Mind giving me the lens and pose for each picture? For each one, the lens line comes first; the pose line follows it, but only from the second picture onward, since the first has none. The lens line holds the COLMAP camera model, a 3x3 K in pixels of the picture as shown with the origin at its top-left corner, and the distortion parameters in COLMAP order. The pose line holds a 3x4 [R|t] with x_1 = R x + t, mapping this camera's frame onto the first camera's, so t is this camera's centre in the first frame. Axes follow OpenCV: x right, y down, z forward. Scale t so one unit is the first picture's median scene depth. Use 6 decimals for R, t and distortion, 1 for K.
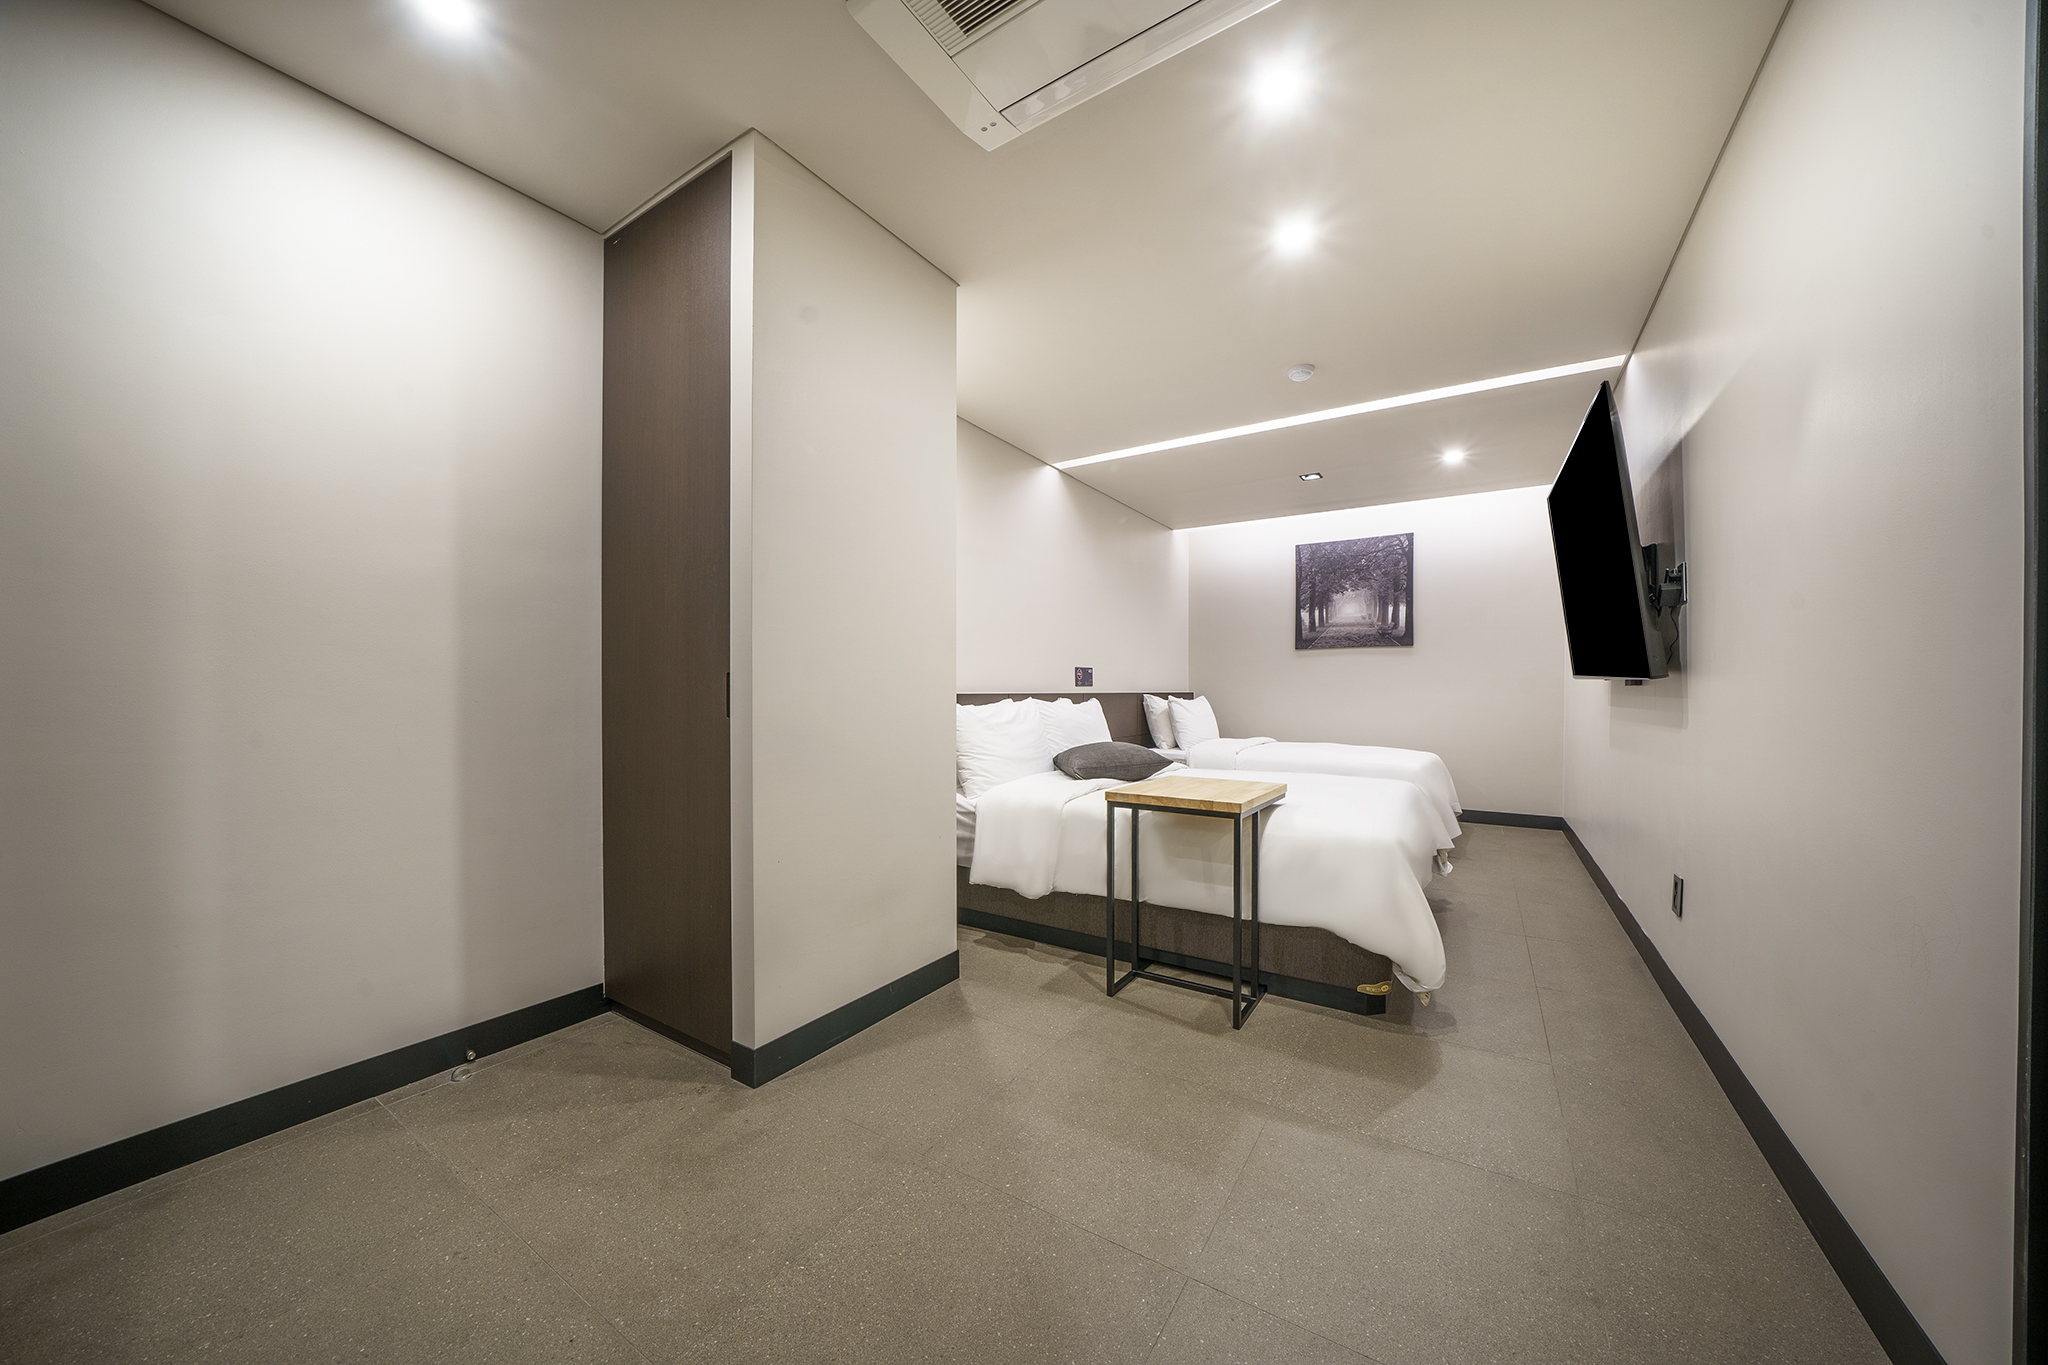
lens RADIAL K [[711.1, 0, 1019.1], [0, 711.1, 690.5], [0, 0, 1]] dist [-0.000285, -0.000026]
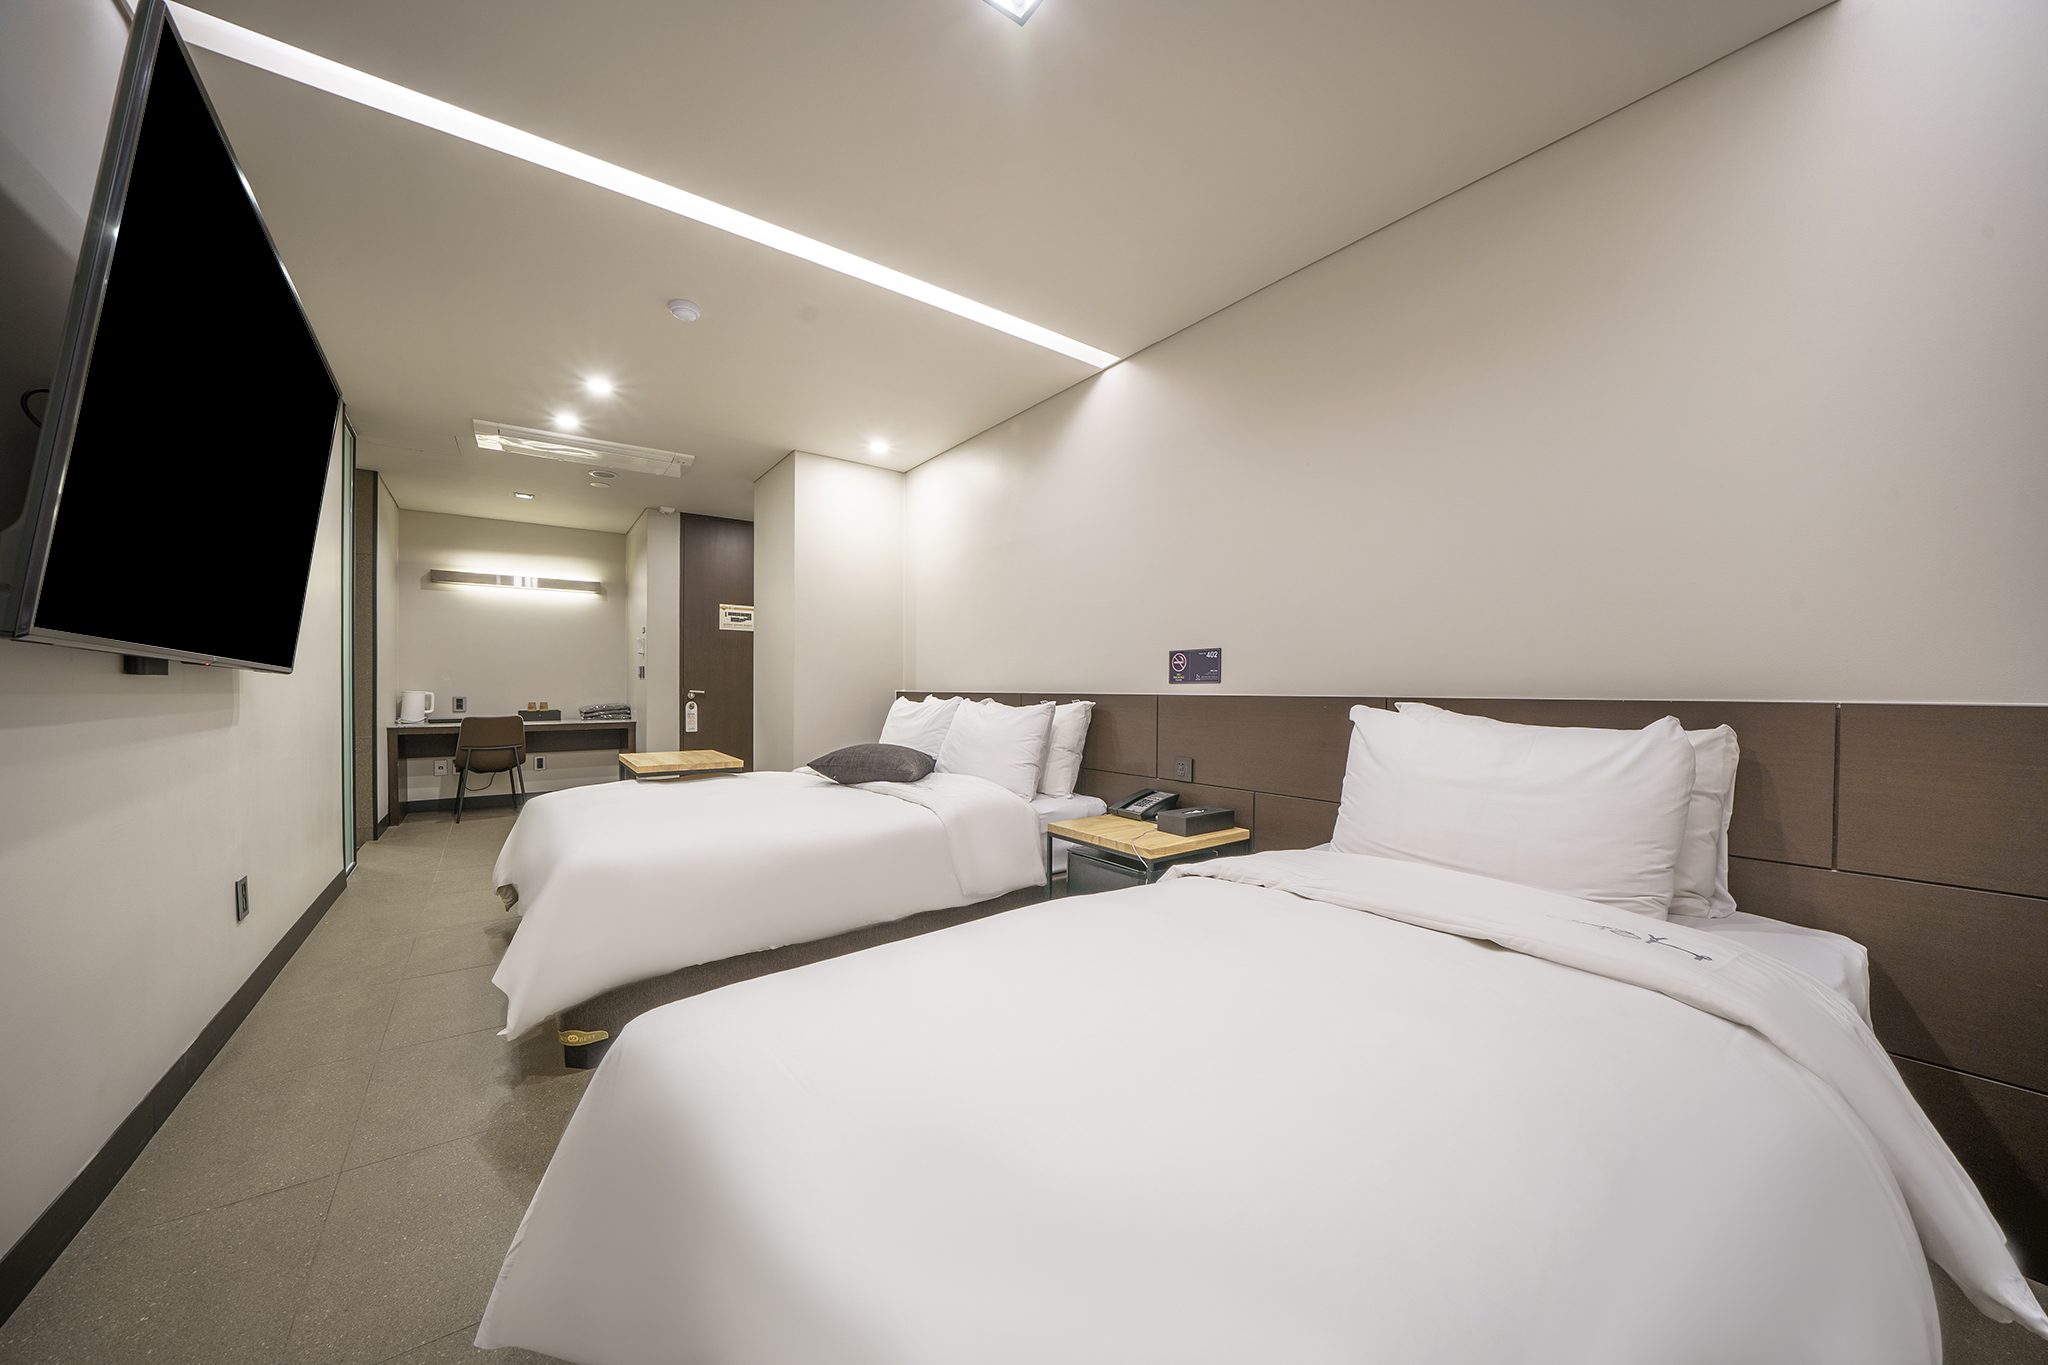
lens RADIAL K [[711.1, 0, 1019.1], [0, 711.1, 690.5], [0, 0, 1]] dist [-0.000285, -0.000026]
pose [[-0.358241, -0.000040, -0.933629, 1.309211], [-0.005373, 0.999984, 0.002019, -0.000668], [0.933614, 0.005740, -0.358235, 2.102521]]
